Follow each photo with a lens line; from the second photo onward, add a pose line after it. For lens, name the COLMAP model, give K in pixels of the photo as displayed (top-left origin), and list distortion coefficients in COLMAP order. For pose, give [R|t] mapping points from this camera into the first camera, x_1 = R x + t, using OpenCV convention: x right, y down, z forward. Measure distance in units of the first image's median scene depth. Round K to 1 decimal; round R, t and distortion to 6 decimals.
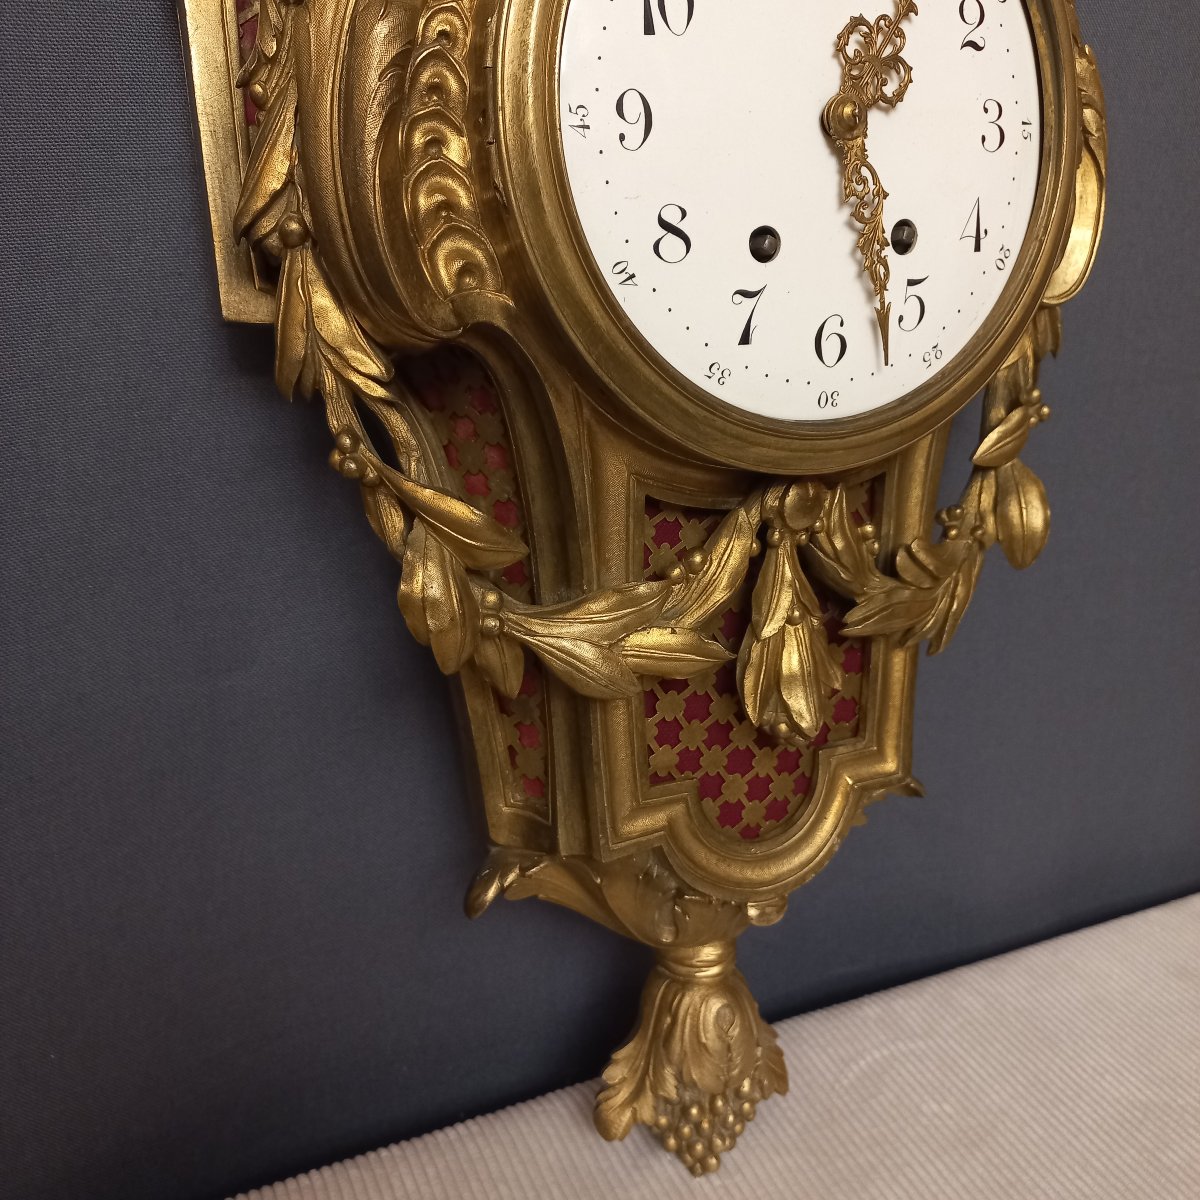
lens RADIAL K [[1159.7, 0, 603.8], [0, 1159.7, 594.4], [0, 0, 1]] dist [0.104936, -0.209876]
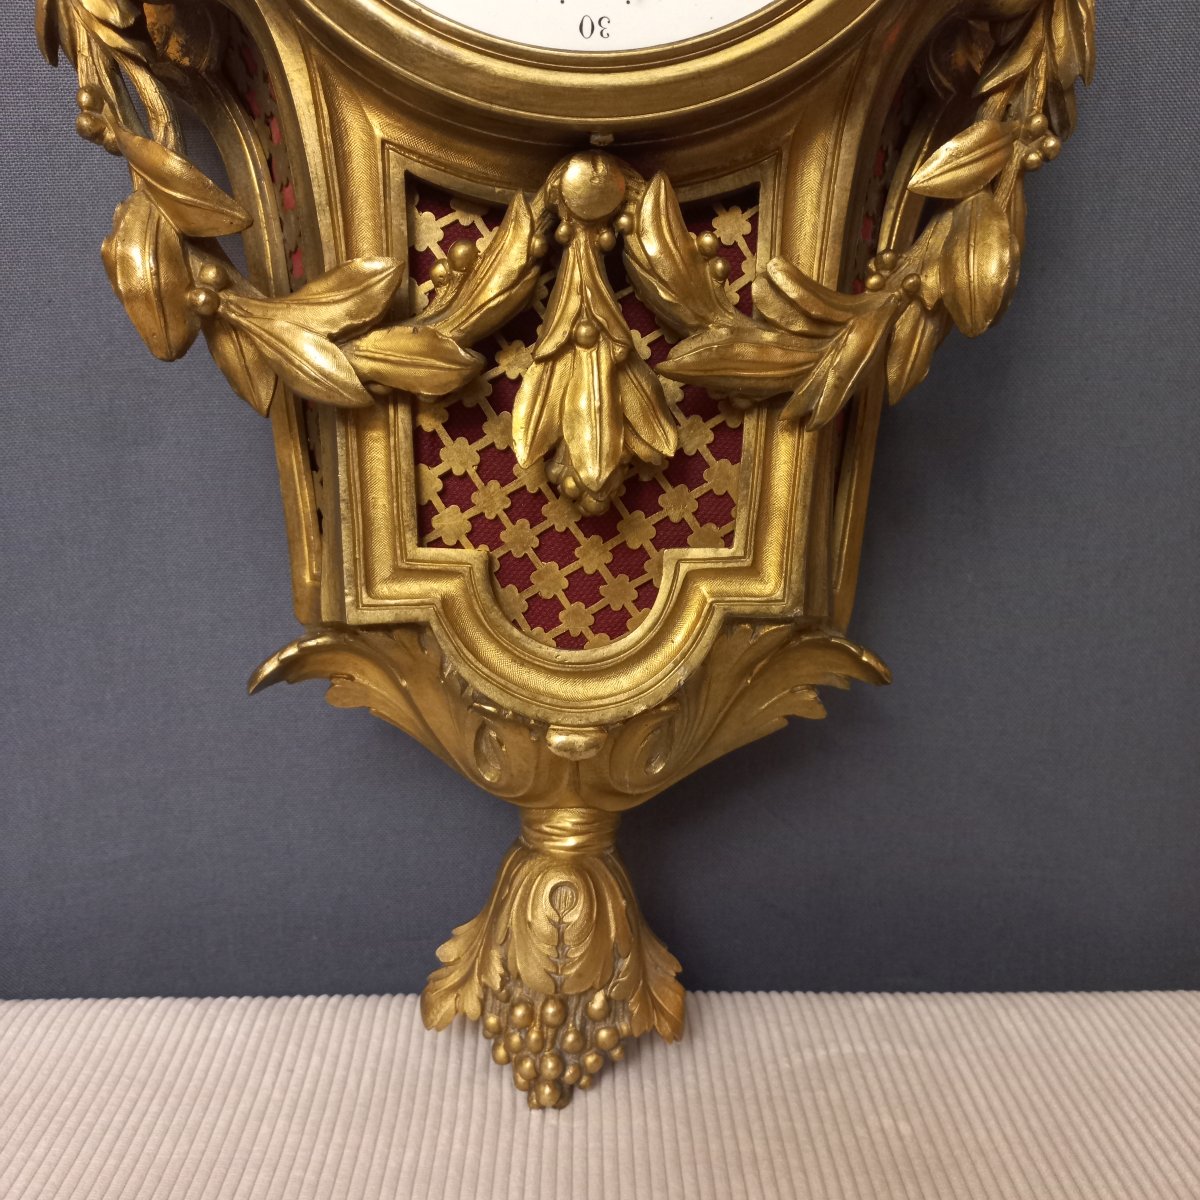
lens RADIAL K [[1159.7, 0, 603.8], [0, 1159.7, 594.4], [0, 0, 1]] dist [0.104936, -0.209876]
pose [[0.921005, 0.083052, -0.380594, 0.529463], [-0.124080, 0.988666, -0.084521, 0.278281], [0.369260, 0.125068, 0.920872, 0.313138]]
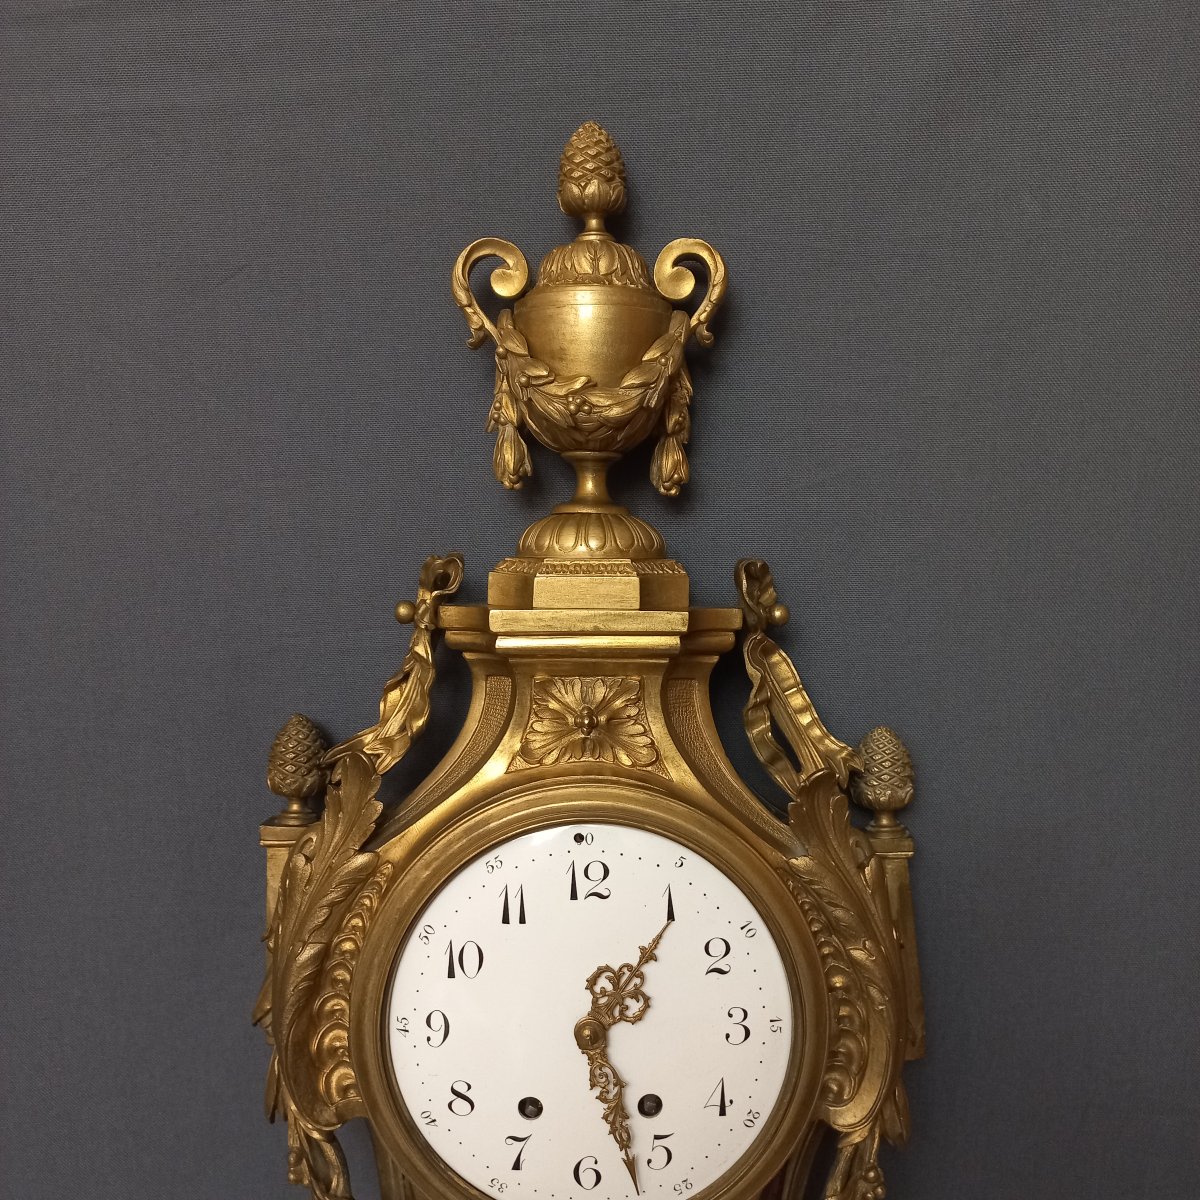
lens RADIAL K [[1159.7, 0, 603.8], [0, 1159.7, 594.4], [0, 0, 1]] dist [0.104936, -0.209876]
pose [[0.894905, 0.072299, -0.440362, 0.760223], [-0.141834, 0.981702, -0.127058, -0.701549], [0.423118, 0.176163, 0.888784, -0.352047]]
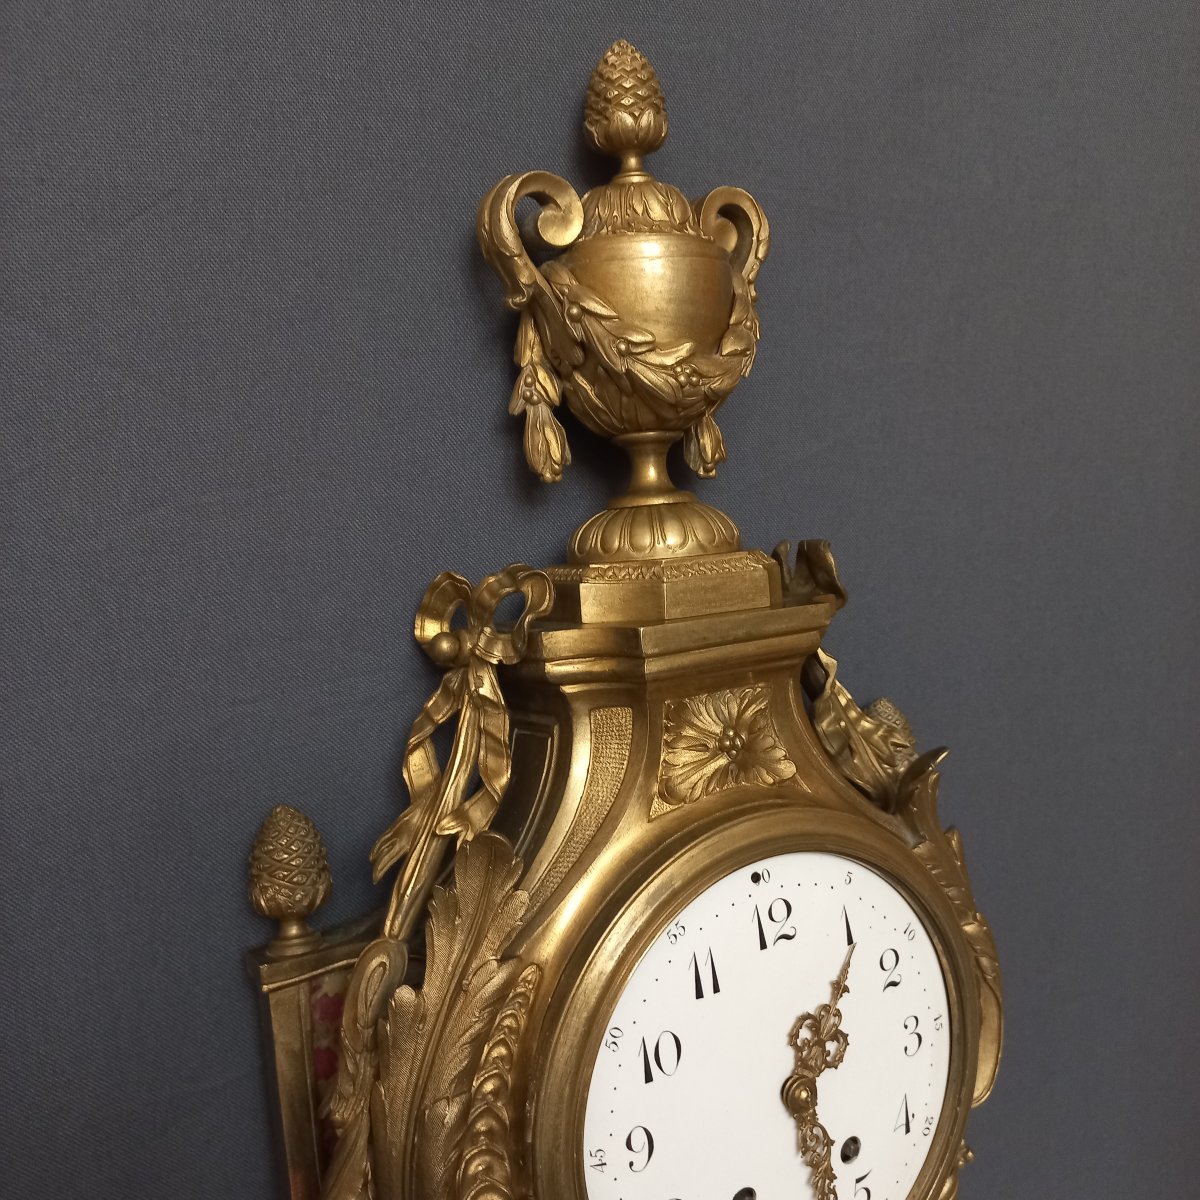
lens RADIAL K [[1159.7, 0, 603.8], [0, 1159.7, 594.4], [0, 0, 1]] dist [0.104936, -0.209876]
pose [[0.997474, -0.034719, 0.061972, -0.062273], [0.043044, 0.989426, -0.138507, -0.717061], [-0.056508, 0.140824, 0.988421, -0.300515]]
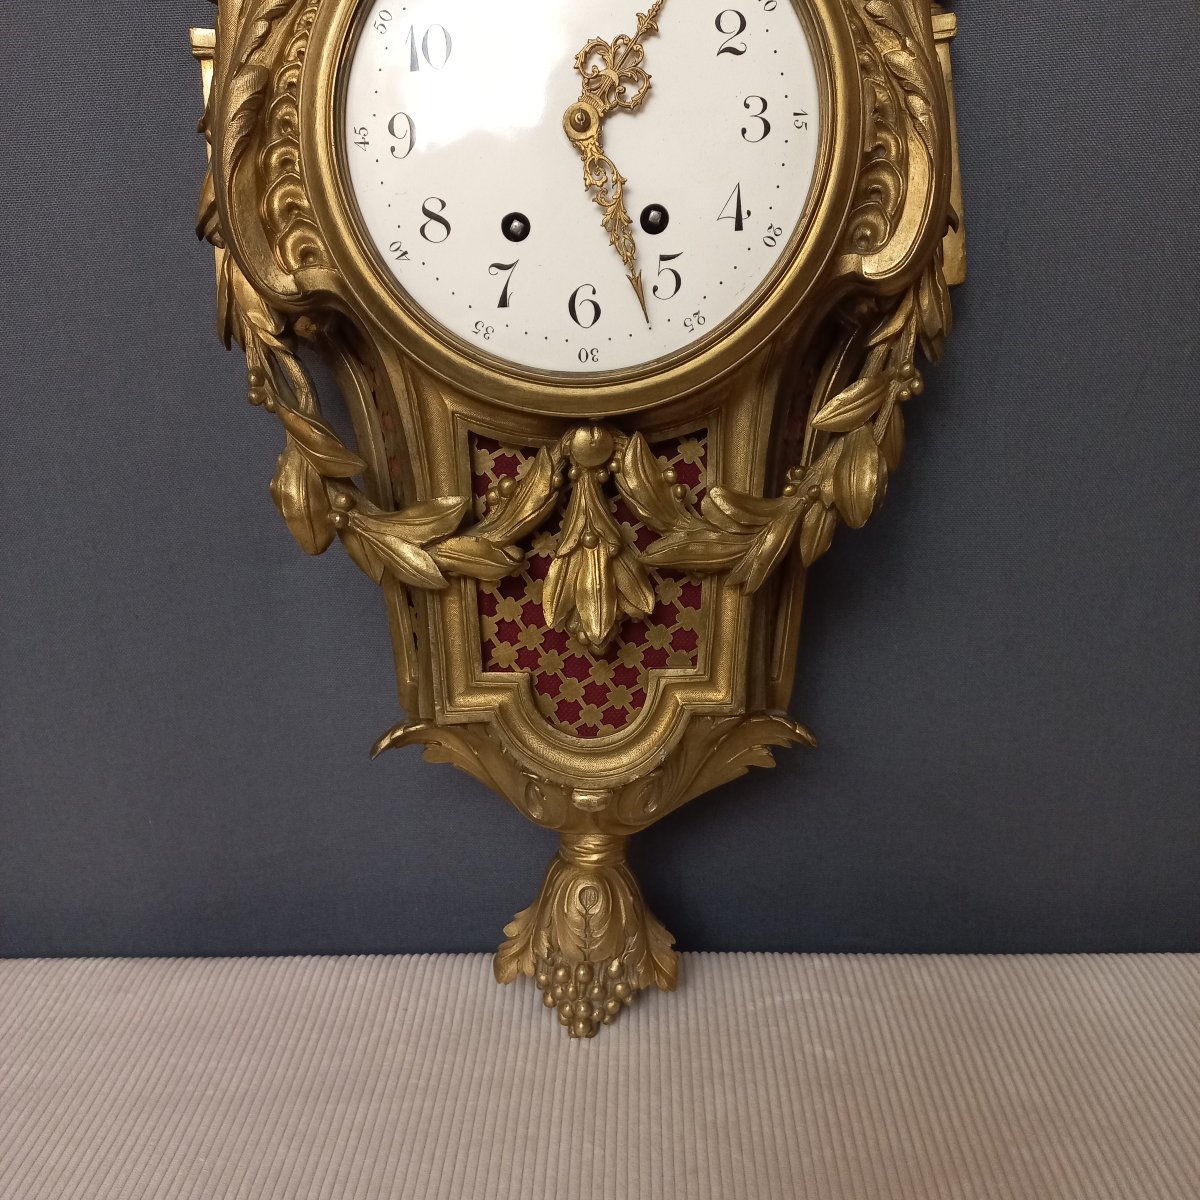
lens RADIAL K [[1147.6, 0, 601.8], [0, 1147.6, 594.0], [0, 0, 1]] dist [0.110253, -0.198039]
pose [[0.897713, 0.096366, -0.429914, 0.737609], [-0.109862, 0.993925, -0.006615, 0.085104], [0.426665, 0.053170, 0.902846, -0.061607]]
